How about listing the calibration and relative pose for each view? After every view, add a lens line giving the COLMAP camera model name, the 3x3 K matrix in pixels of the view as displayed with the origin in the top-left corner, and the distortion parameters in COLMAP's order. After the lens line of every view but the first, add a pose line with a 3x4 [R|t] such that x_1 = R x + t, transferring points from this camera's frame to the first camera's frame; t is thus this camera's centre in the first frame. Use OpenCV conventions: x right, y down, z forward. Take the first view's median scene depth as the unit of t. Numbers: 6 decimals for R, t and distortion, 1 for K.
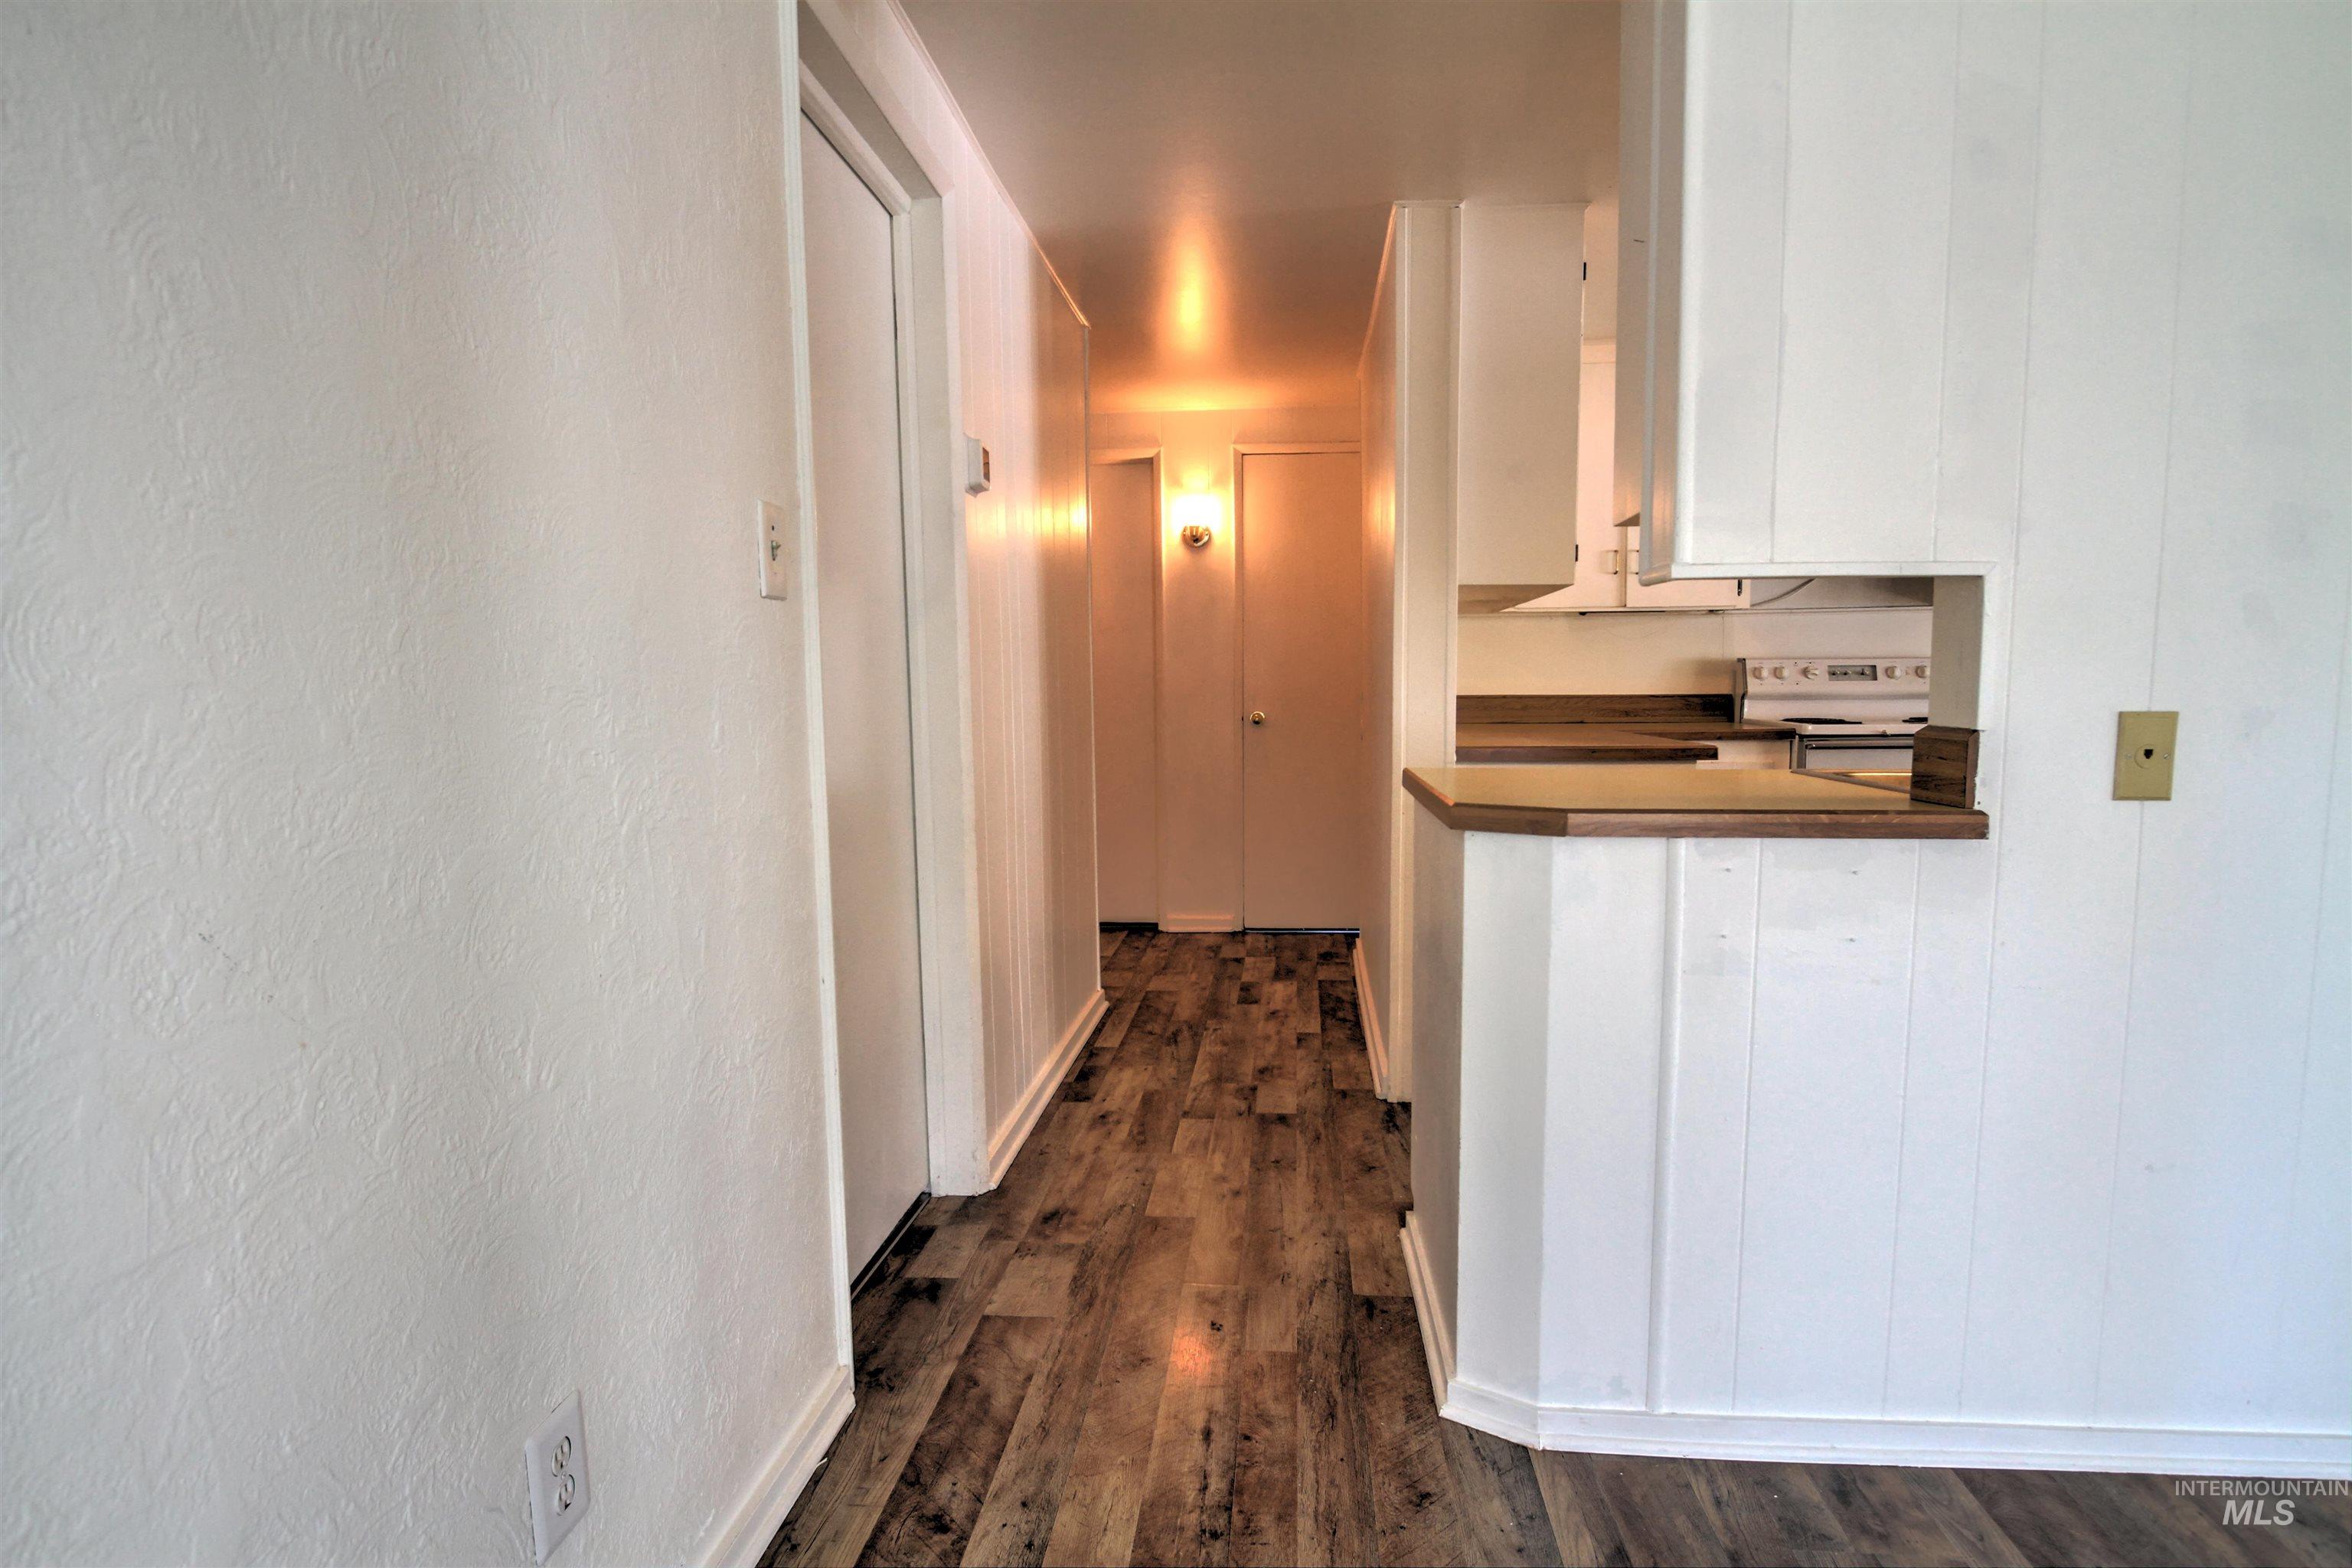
lens RADIAL K [[1293.1, 0, 1177.8], [0, 1293.1, 790.2], [0, 0, 1]] dist [-0.014457, 0.003568]
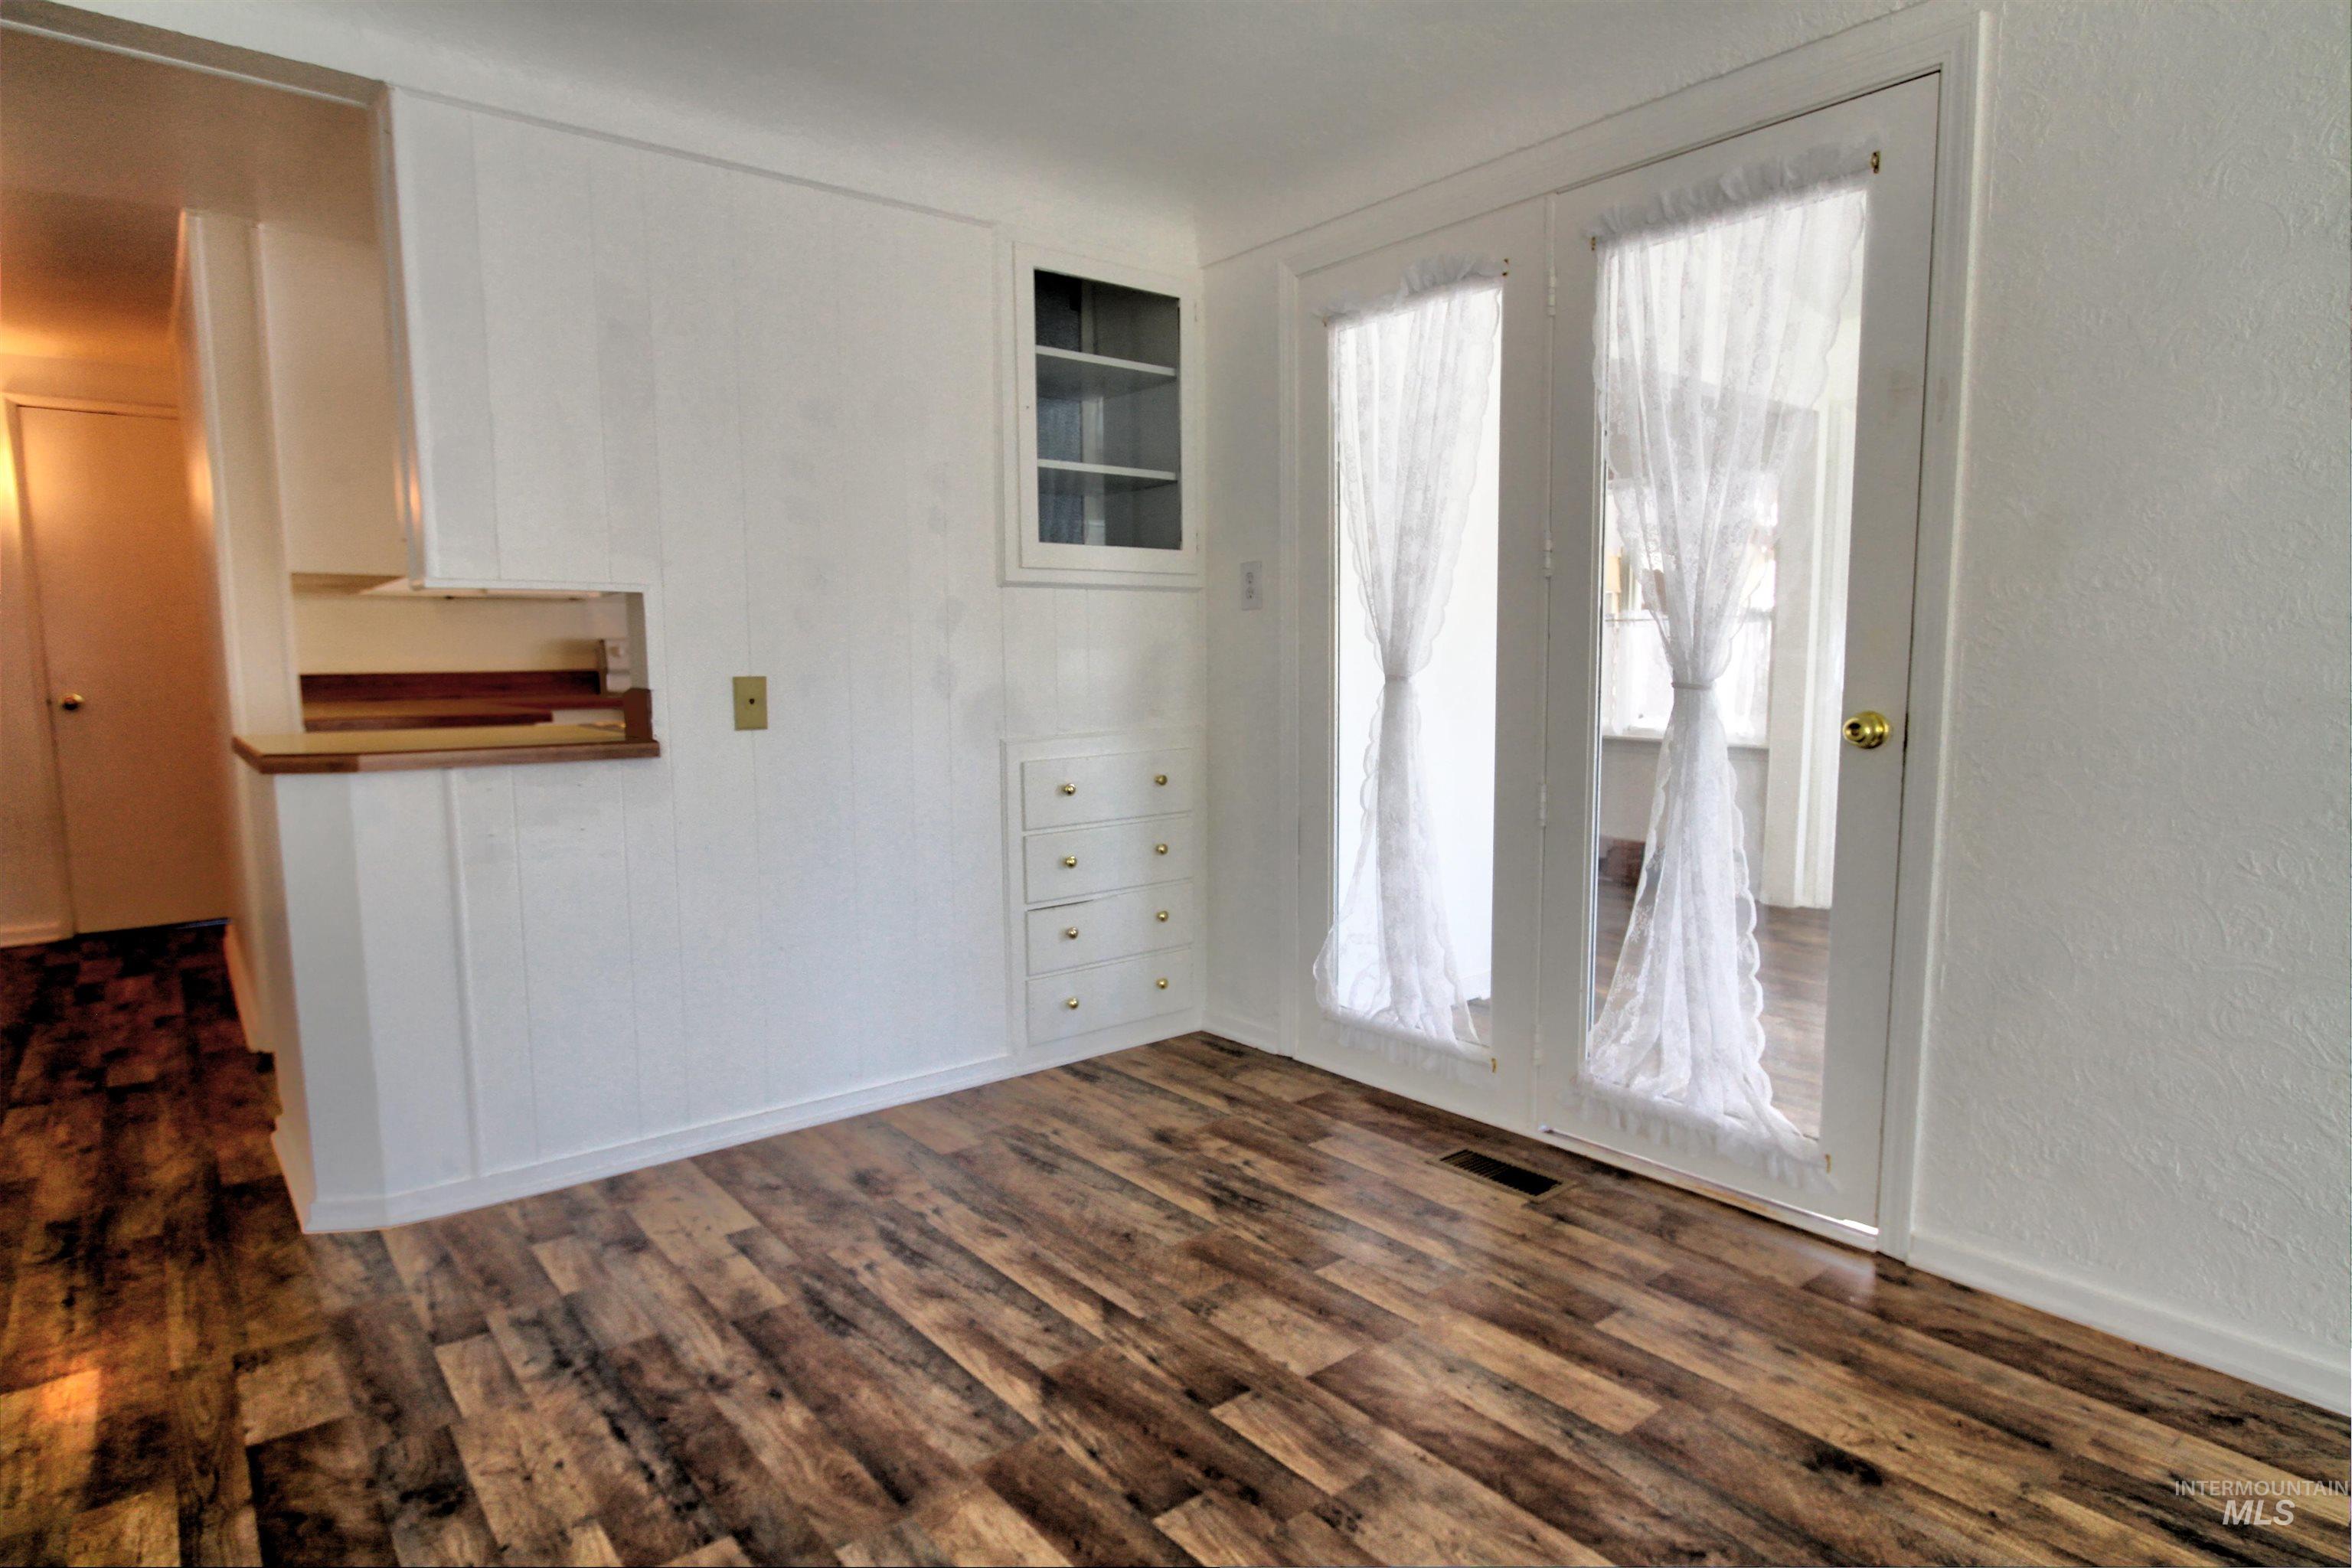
lens RADIAL K [[1293.1, 0, 1191.8], [0, 1293.1, 811.0], [0, 0, 1]] dist [-0.014457, 0.003568]
pose [[0.714654, -0.082657, 0.694577, -0.012047], [0.059452, 0.996578, 0.057426, 0.028652], [-0.696947, 0.000255, 0.717123, -0.341130]]
